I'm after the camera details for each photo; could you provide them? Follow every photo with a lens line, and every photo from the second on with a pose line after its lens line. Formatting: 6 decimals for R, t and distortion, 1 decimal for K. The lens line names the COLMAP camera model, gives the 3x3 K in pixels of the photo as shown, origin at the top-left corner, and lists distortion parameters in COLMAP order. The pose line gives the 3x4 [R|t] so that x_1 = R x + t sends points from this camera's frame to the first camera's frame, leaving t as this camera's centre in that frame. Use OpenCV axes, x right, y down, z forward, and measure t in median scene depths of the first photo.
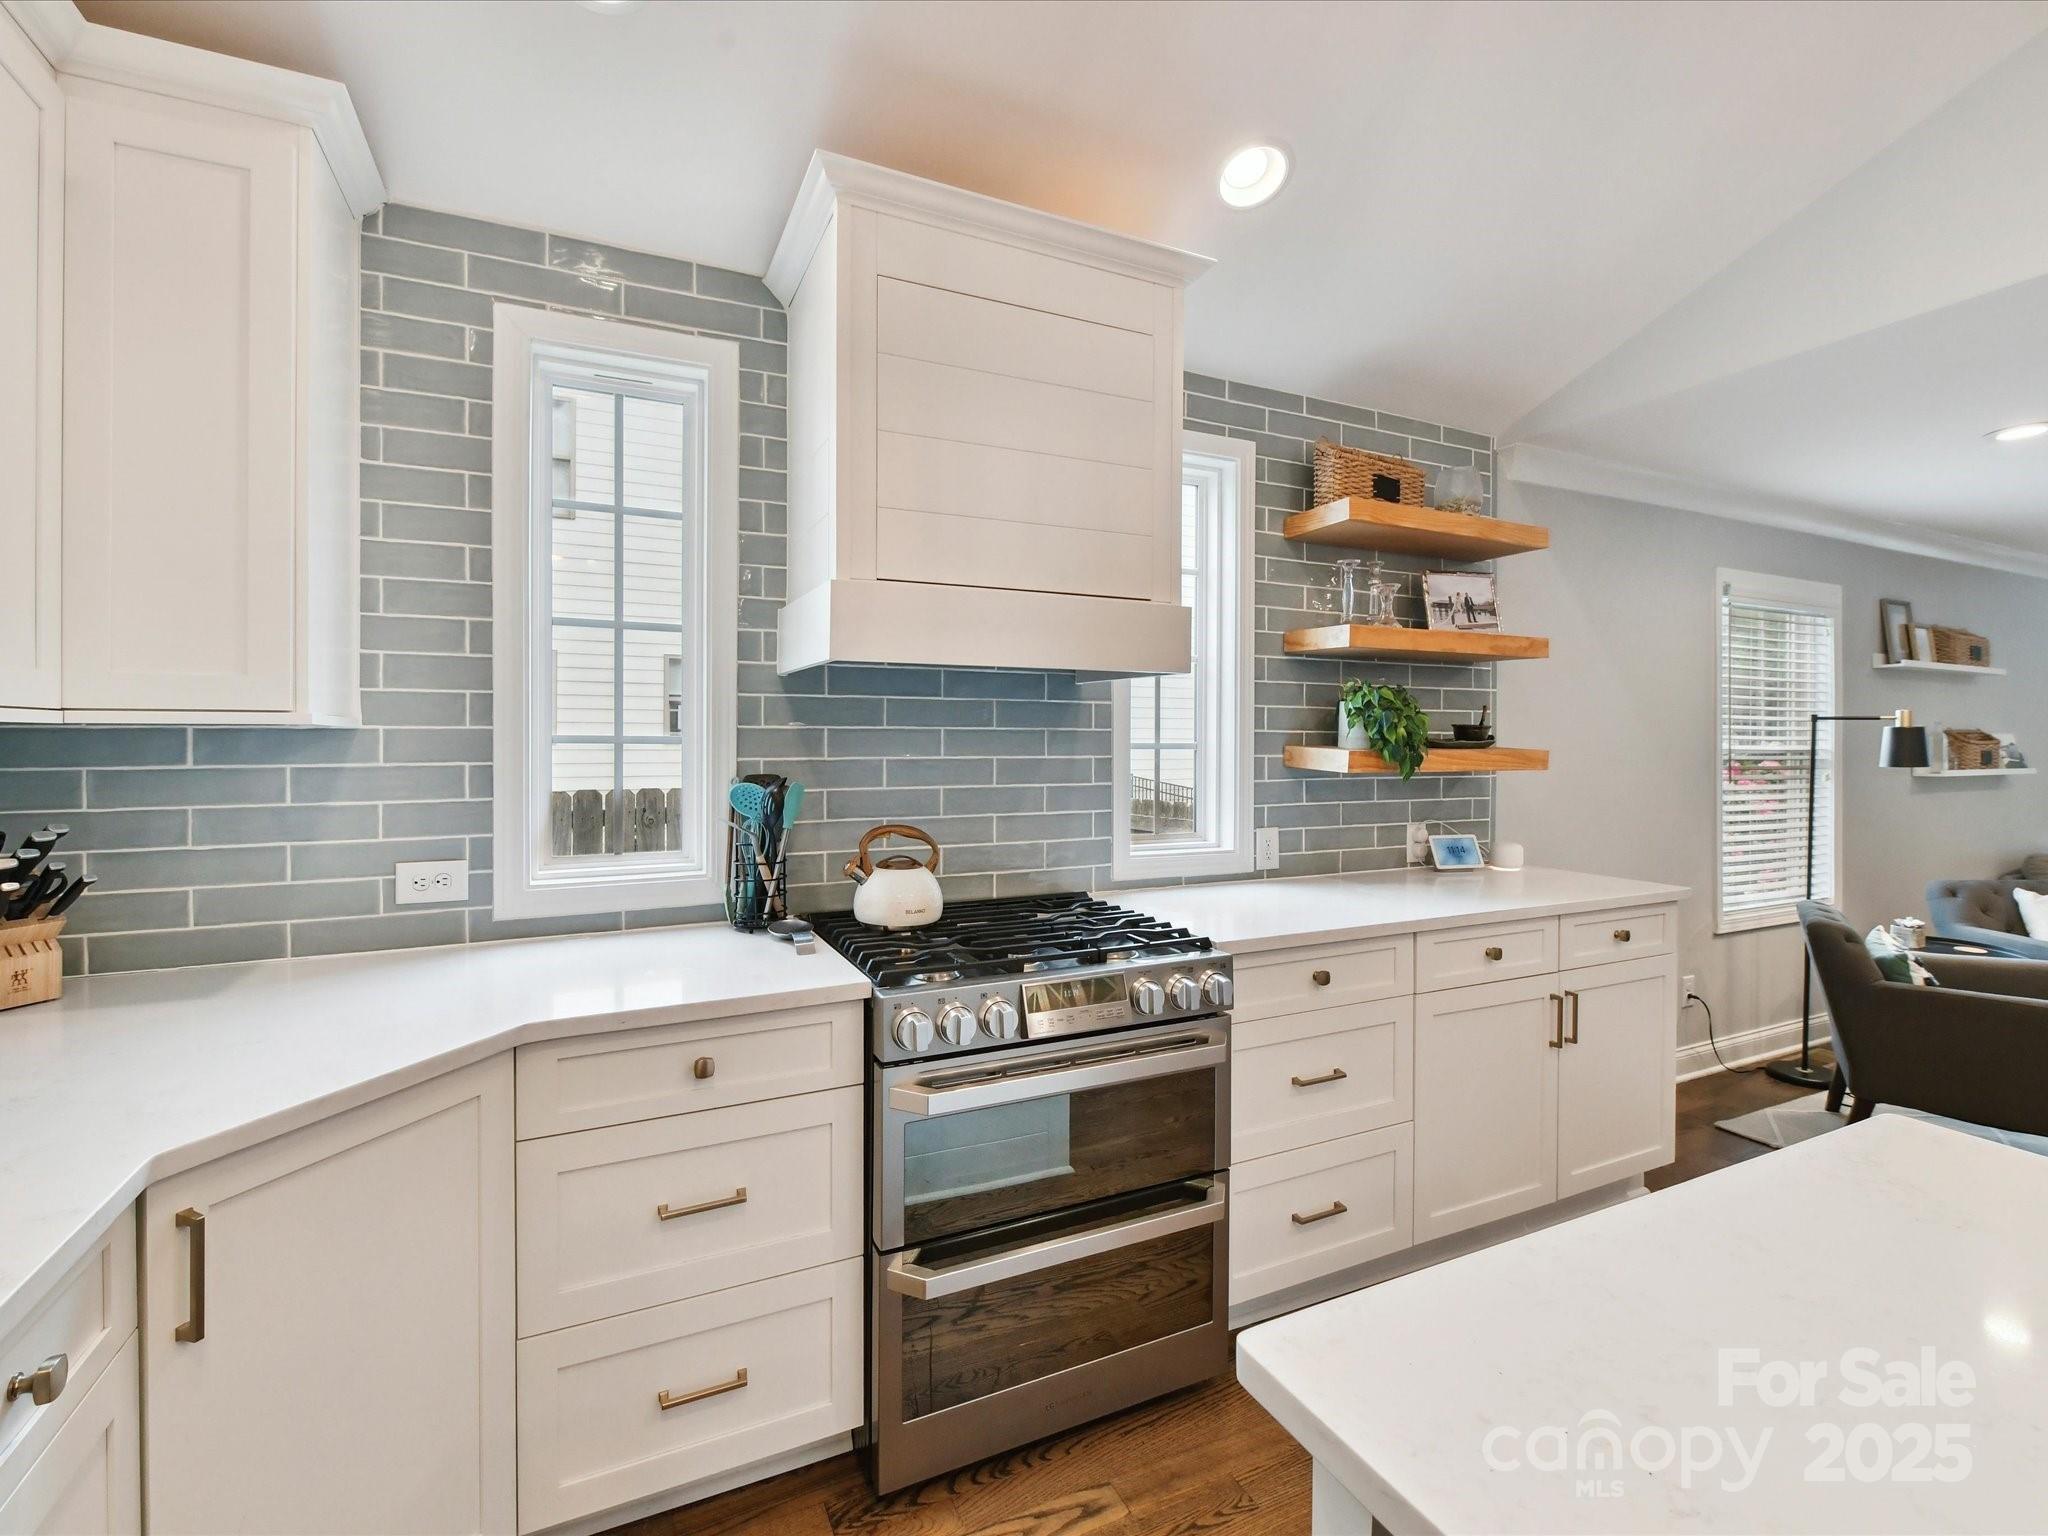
lens RADIAL K [[922.9, 0, 1025.4], [0, 922.9, 740.9], [0, 0, 1]] dist [0.000320, -0.000164]
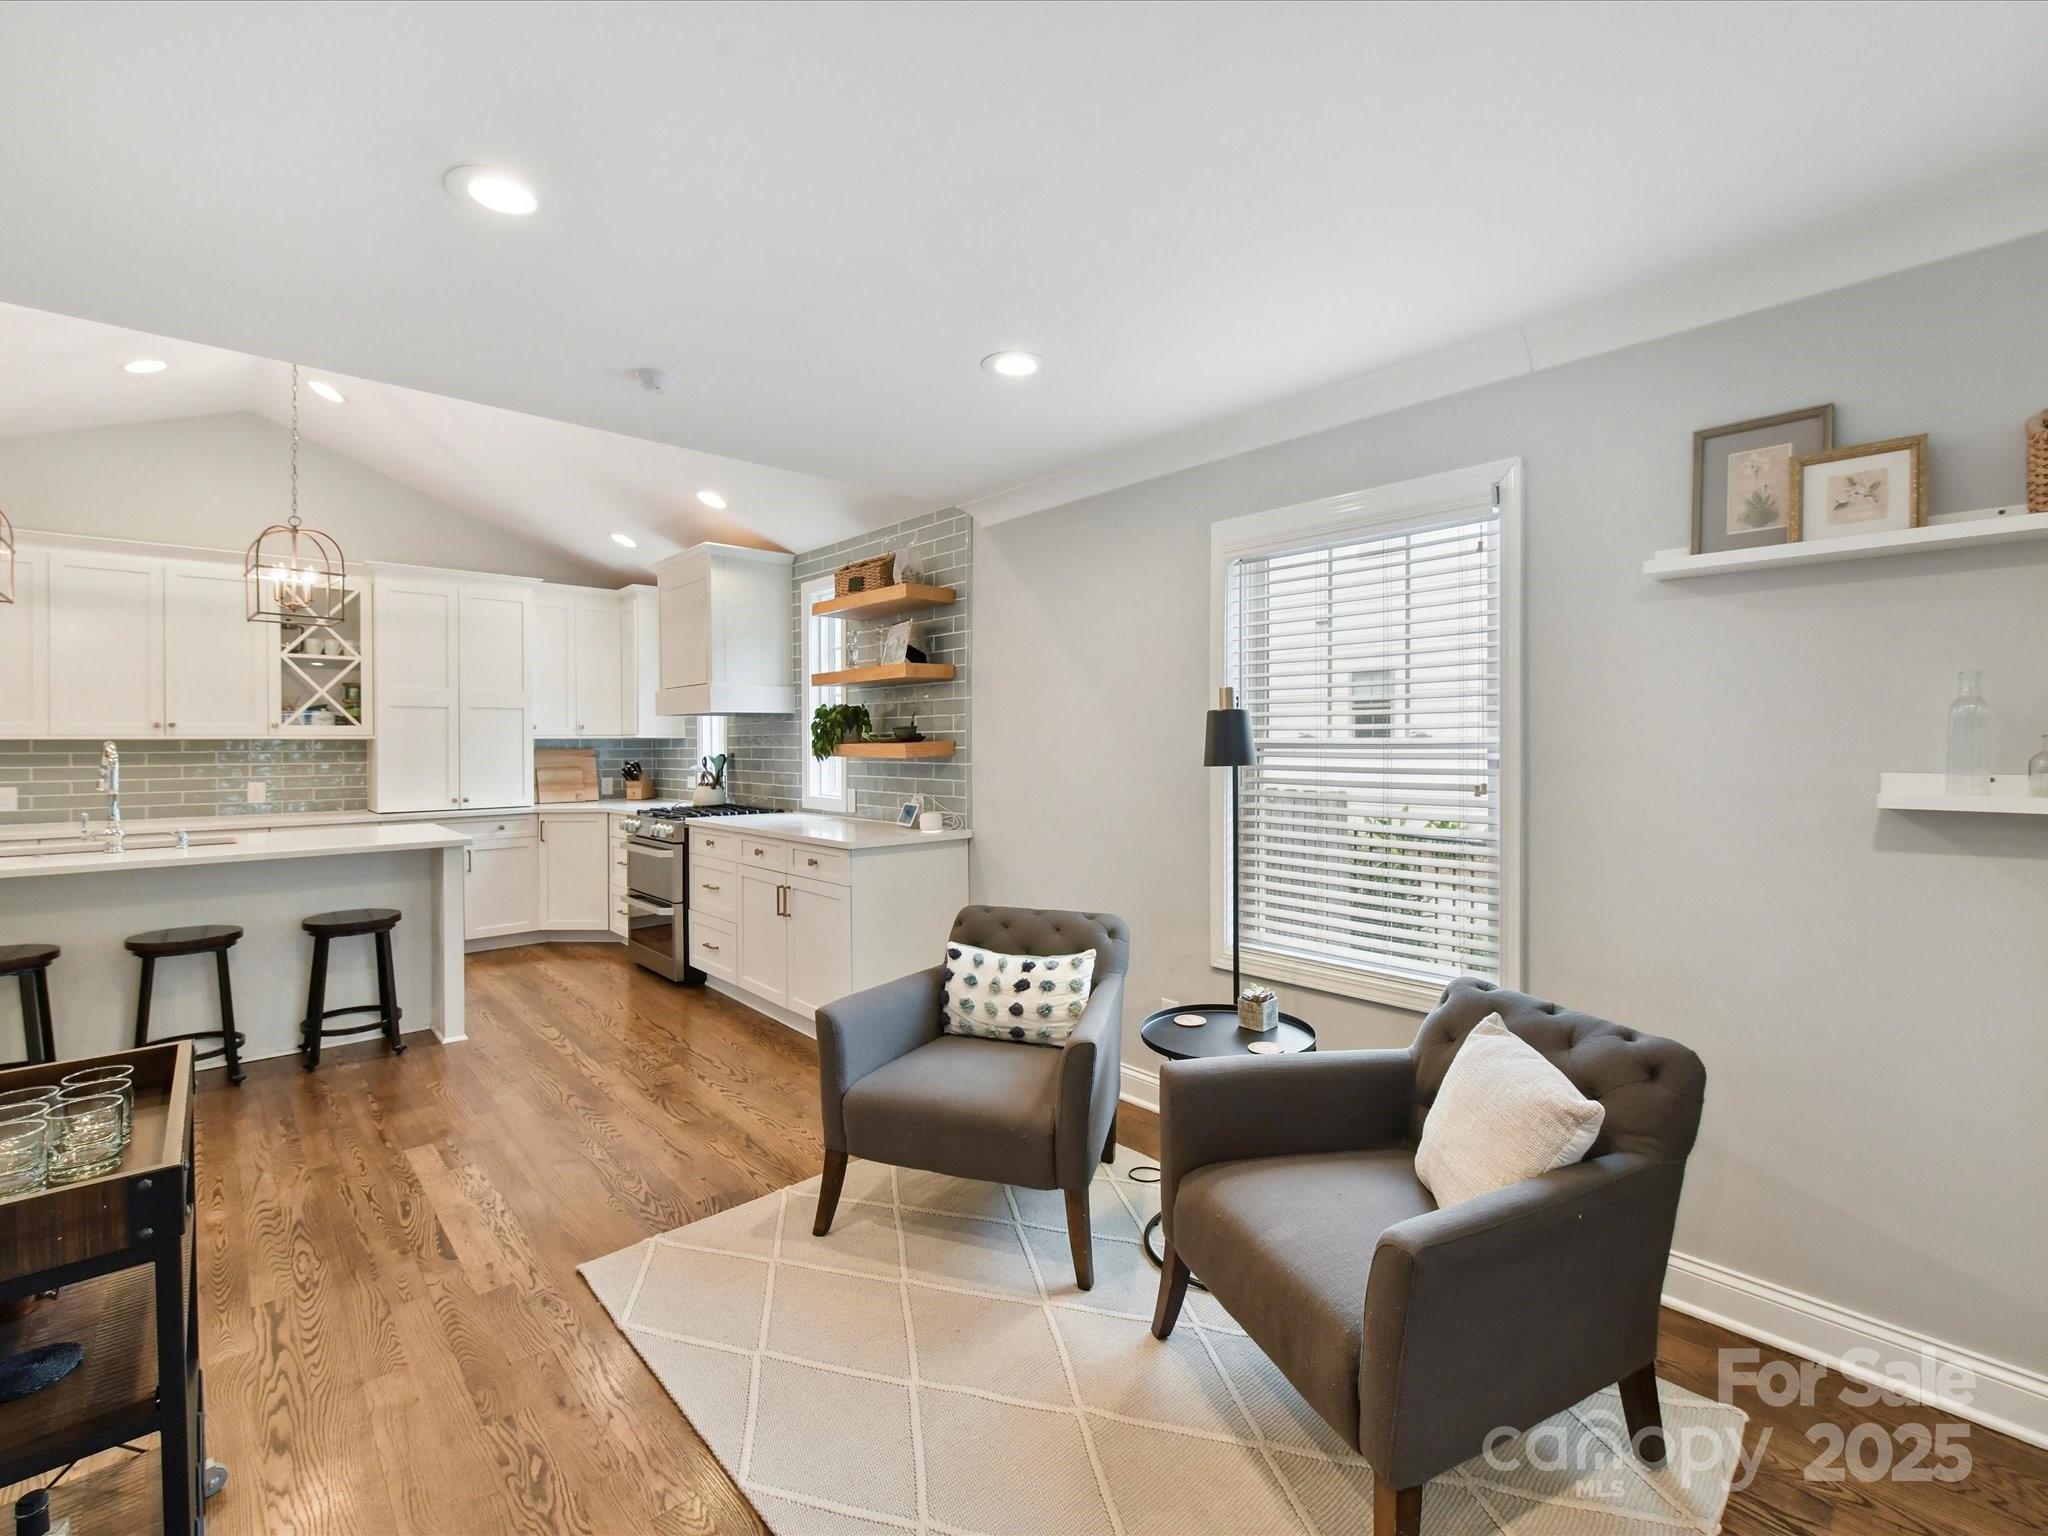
lens RADIAL K [[905.1, 0, 1027.0], [0, 905.1, 745.7], [0, 0, 1]] dist [0.005590, -0.004567]
pose [[0.292946, -0.000967, -0.956128, 2.588154], [0.004247, 0.999991, 0.000290, 0.017847], [0.956119, -0.004145, 0.292948, 1.056152]]
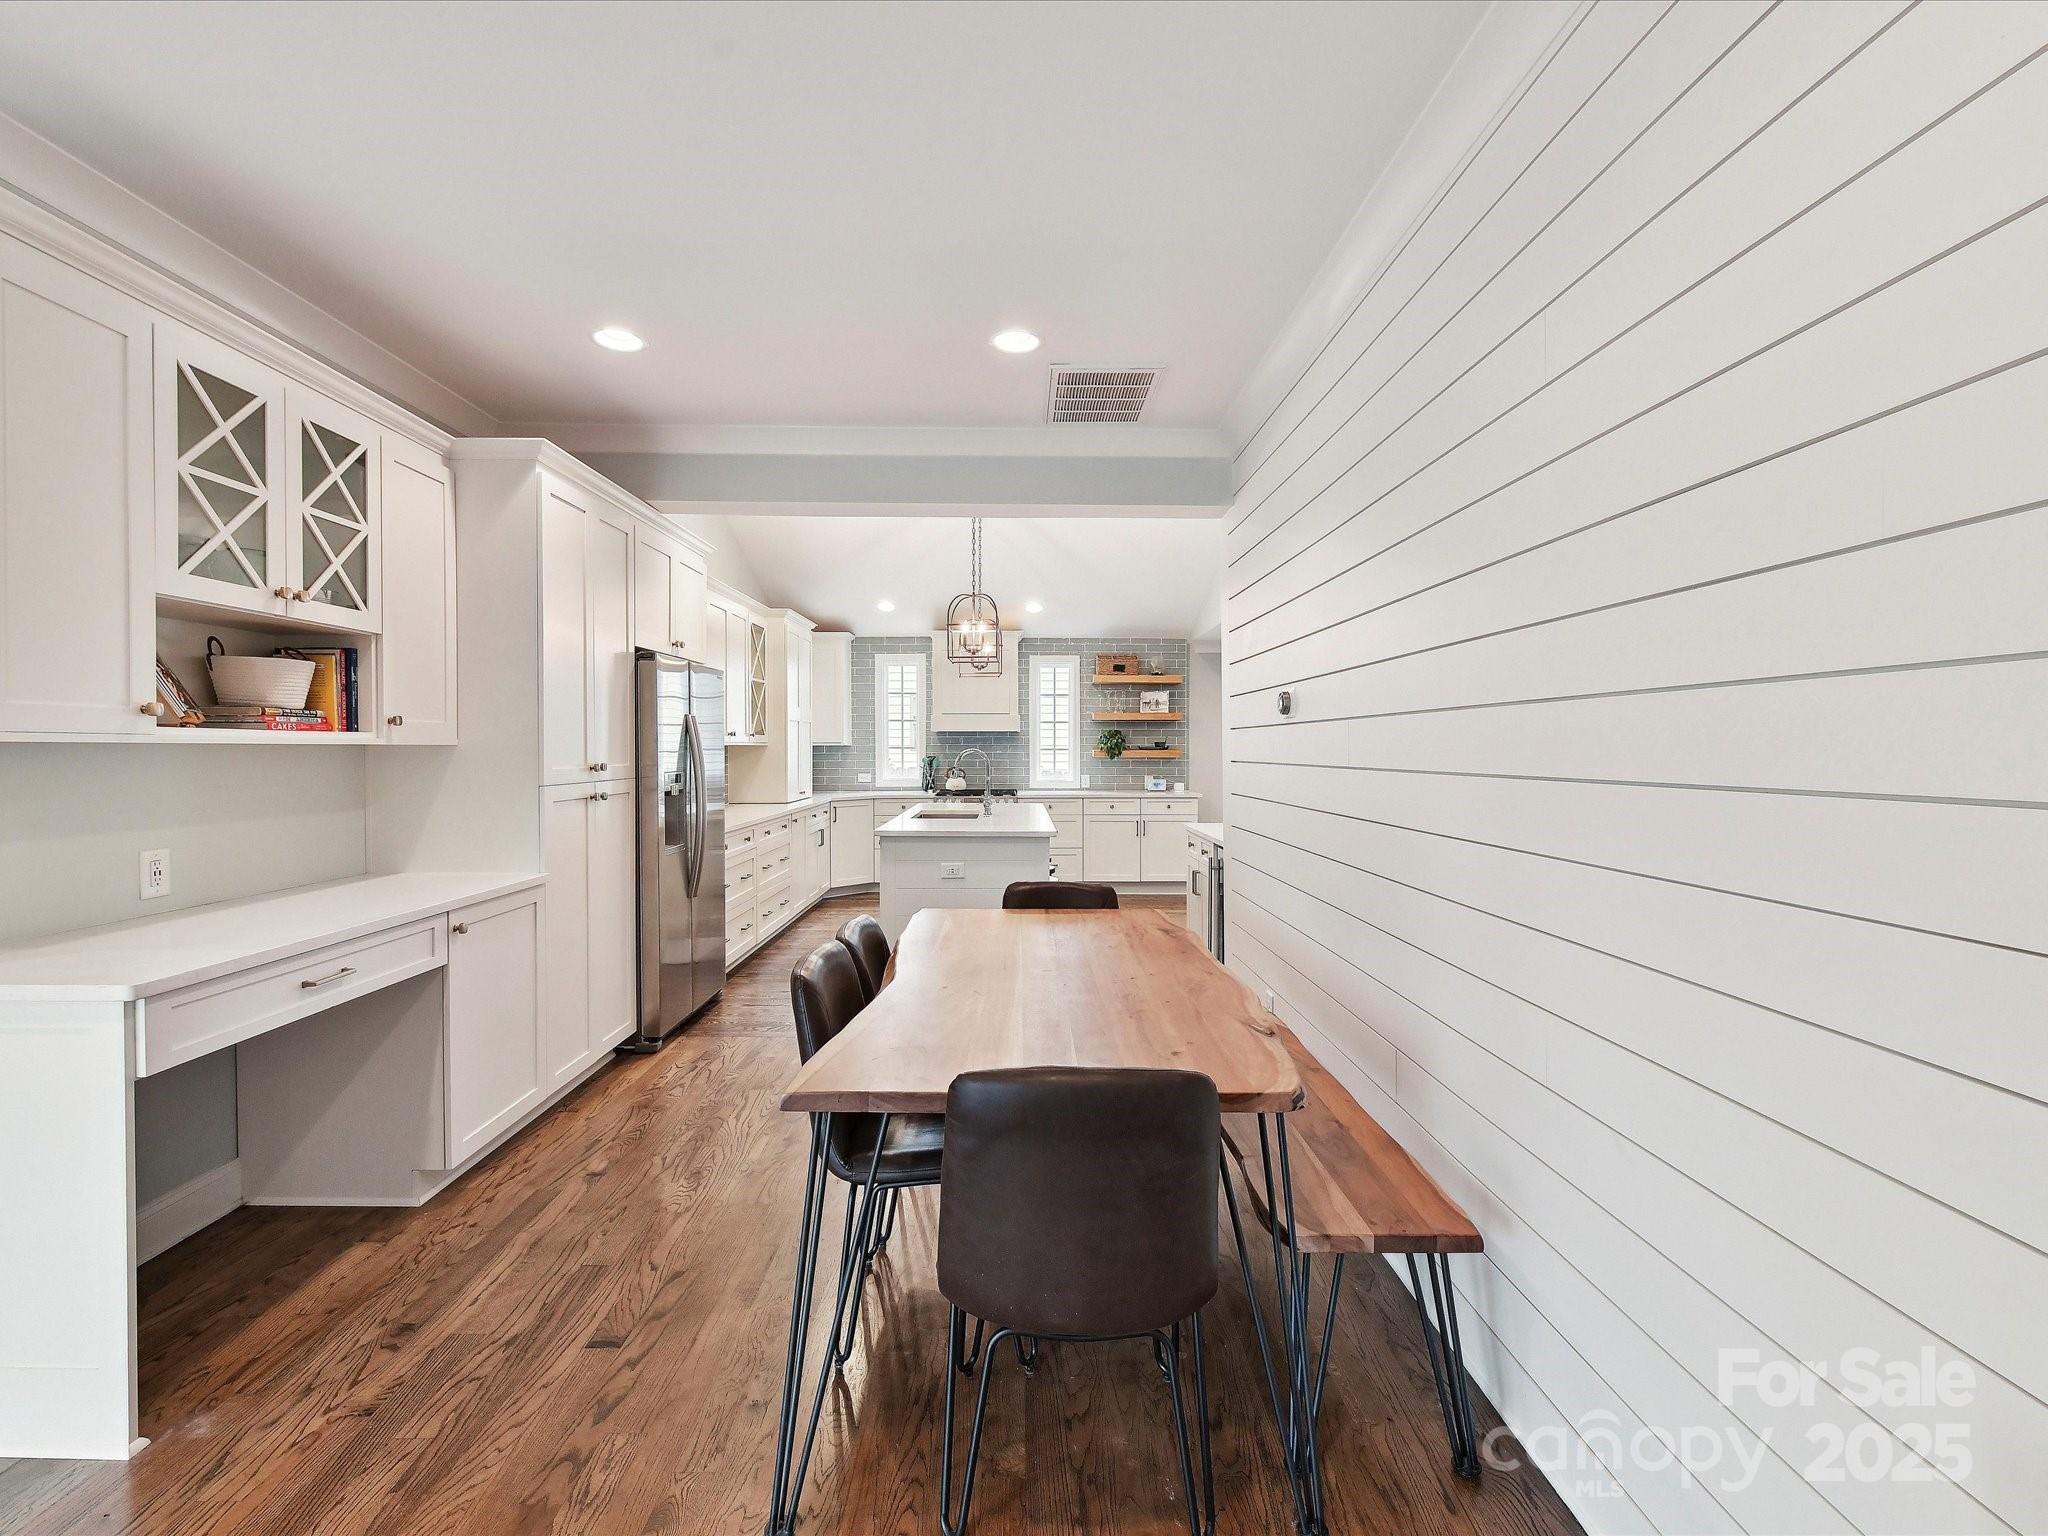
lens RADIAL K [[914.8, 0, 1034.2], [0, 914.8, 755.5], [0, 0, 1]] dist [0.008381, -0.003895]
pose [[0.910526, 0.001328, -0.413449, 1.823031], [0.001906, 0.999971, 0.007410, 0.004040], [0.413447, -0.007535, 0.910497, -2.539641]]
